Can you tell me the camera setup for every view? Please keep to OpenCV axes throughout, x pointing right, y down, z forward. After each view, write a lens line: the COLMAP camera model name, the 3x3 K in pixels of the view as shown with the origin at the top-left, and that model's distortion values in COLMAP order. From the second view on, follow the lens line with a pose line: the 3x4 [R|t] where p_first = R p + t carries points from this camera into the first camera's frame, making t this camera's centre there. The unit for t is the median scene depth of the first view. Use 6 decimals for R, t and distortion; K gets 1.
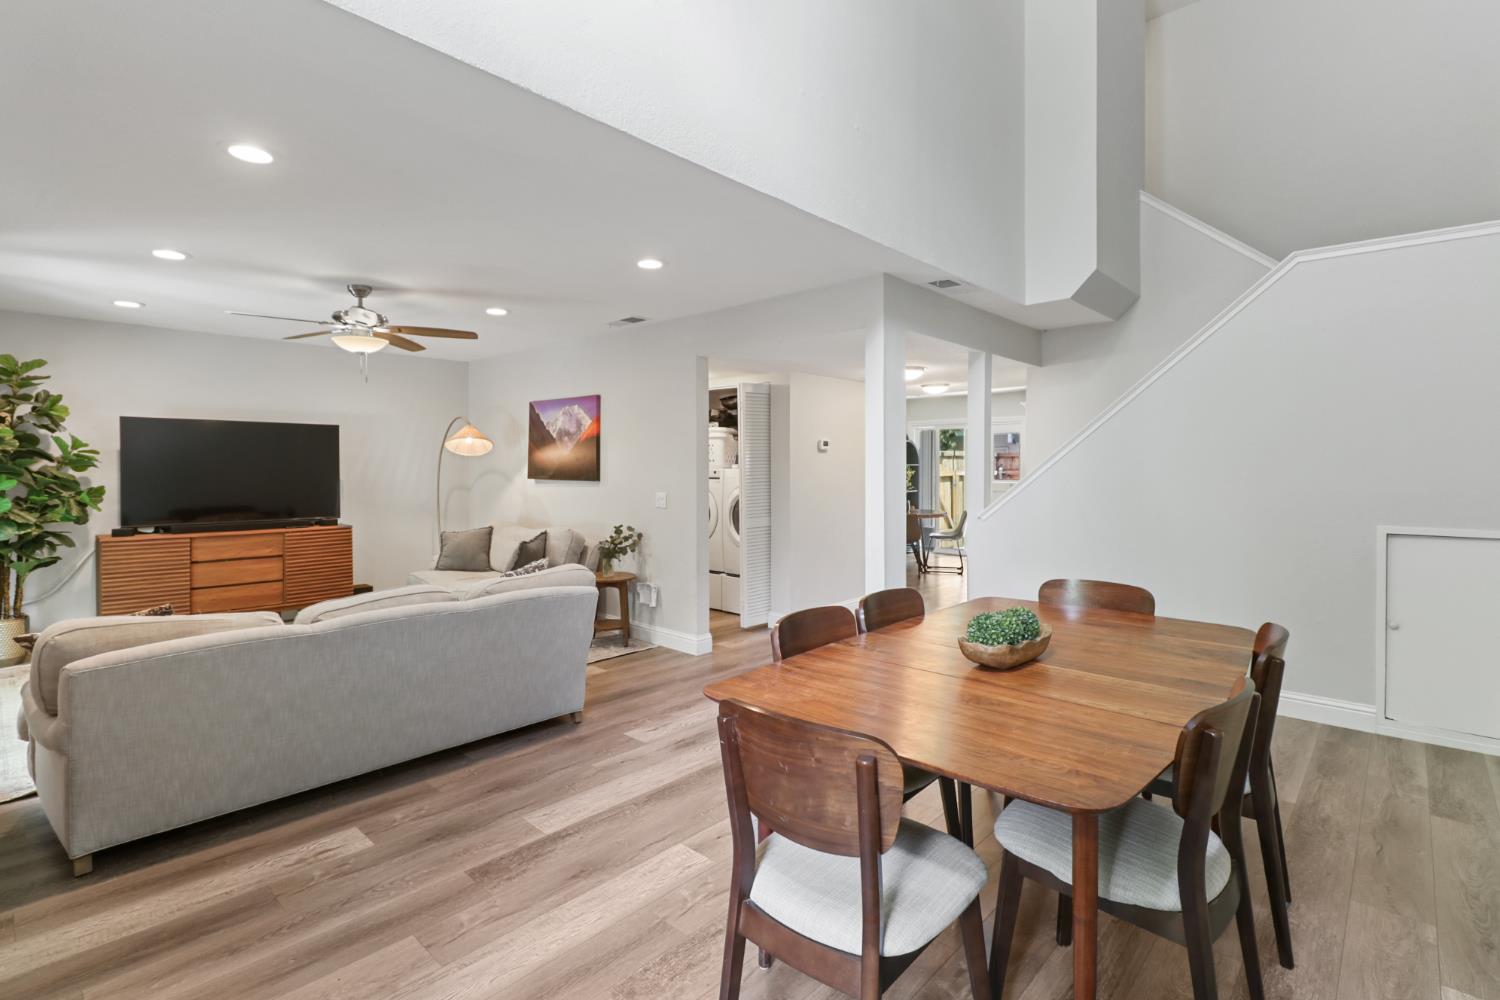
lens RADIAL K [[701.8, 0, 752.9], [0, 701.8, 476.5], [0, 0, 1]] dist [0.024562, -0.015410]
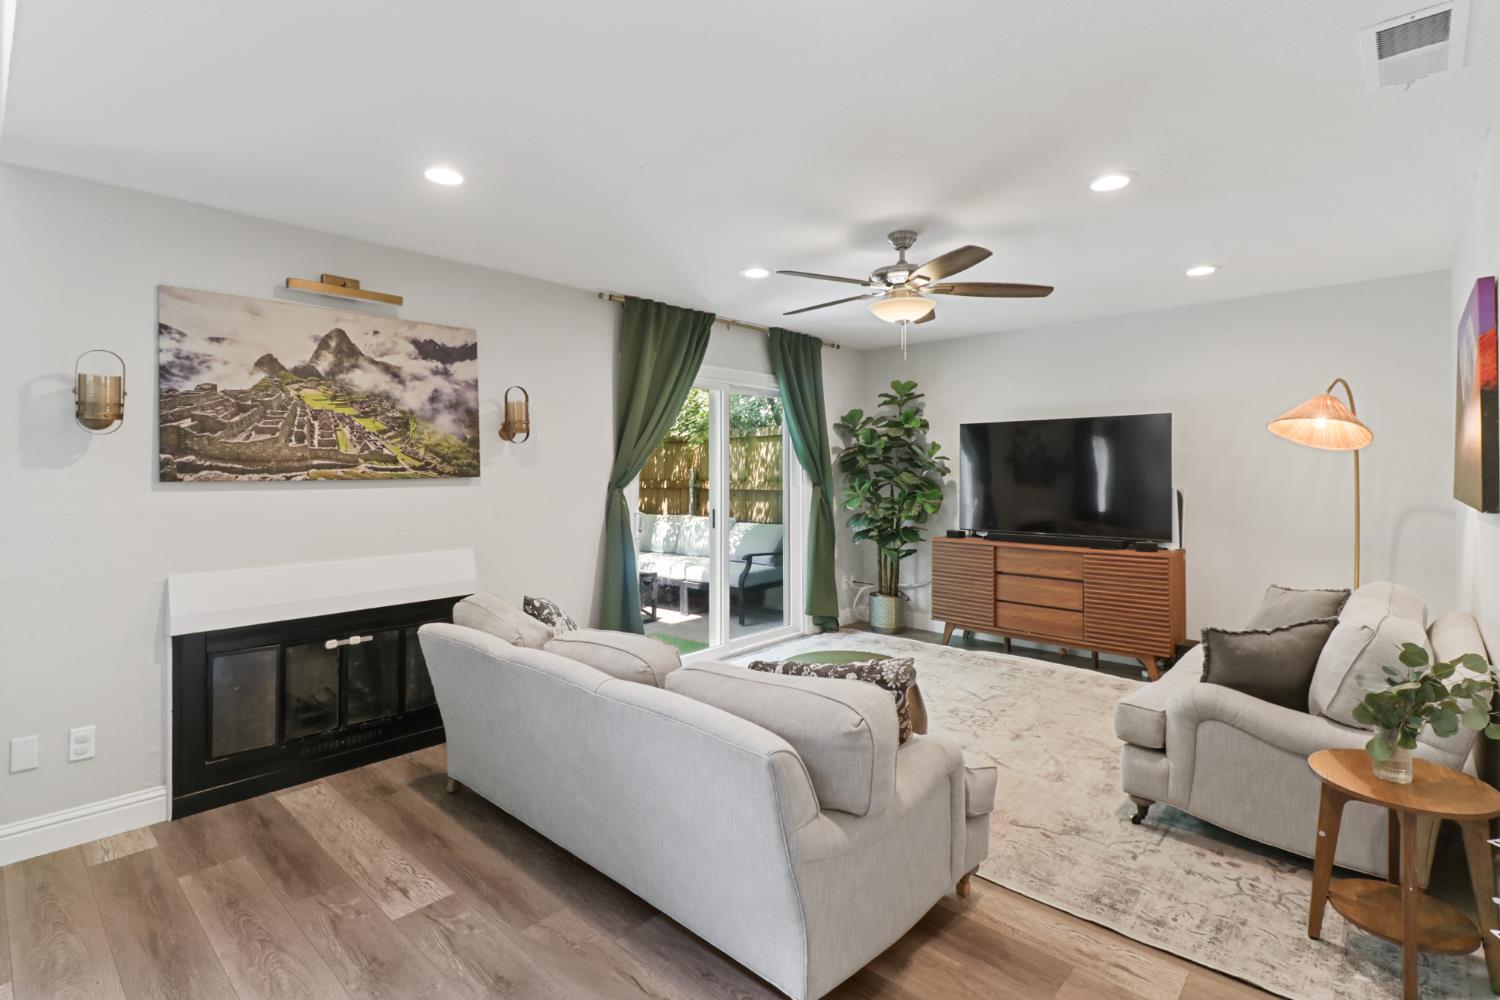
lens RADIAL K [[708.4, 0, 749.3], [0, 708.4, 461.8], [0, 0, 1]] dist [0.023276, -0.014829]
pose [[0.011335, -0.009623, -0.999889, 0.167136], [-0.011108, 0.999891, -0.009749, -0.014490], [0.999874, 0.011217, 0.011227, 0.697918]]
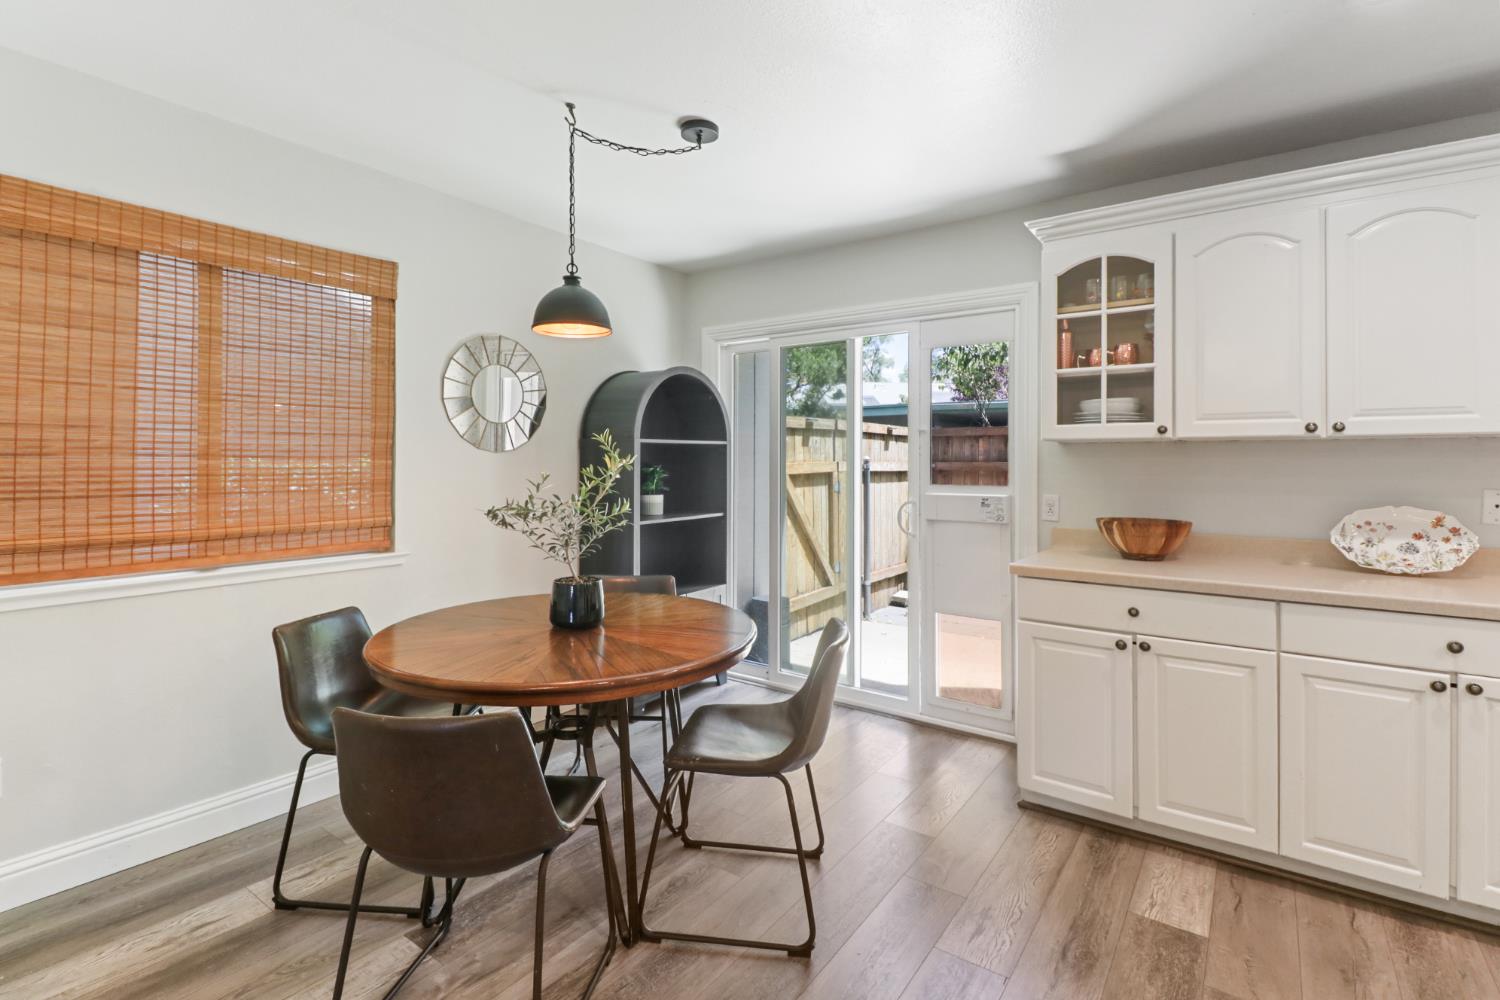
lens RADIAL K [[706.8, 0, 752.4], [0, 706.8, 454.7], [0, 0, 1]] dist [0.022009, -0.015809]
pose [[0.992453, 0.004394, 0.122543, 0.455259], [-0.001624, 0.999741, -0.022692, -0.004649], [-0.122611, 0.022322, 0.992204, 1.413614]]
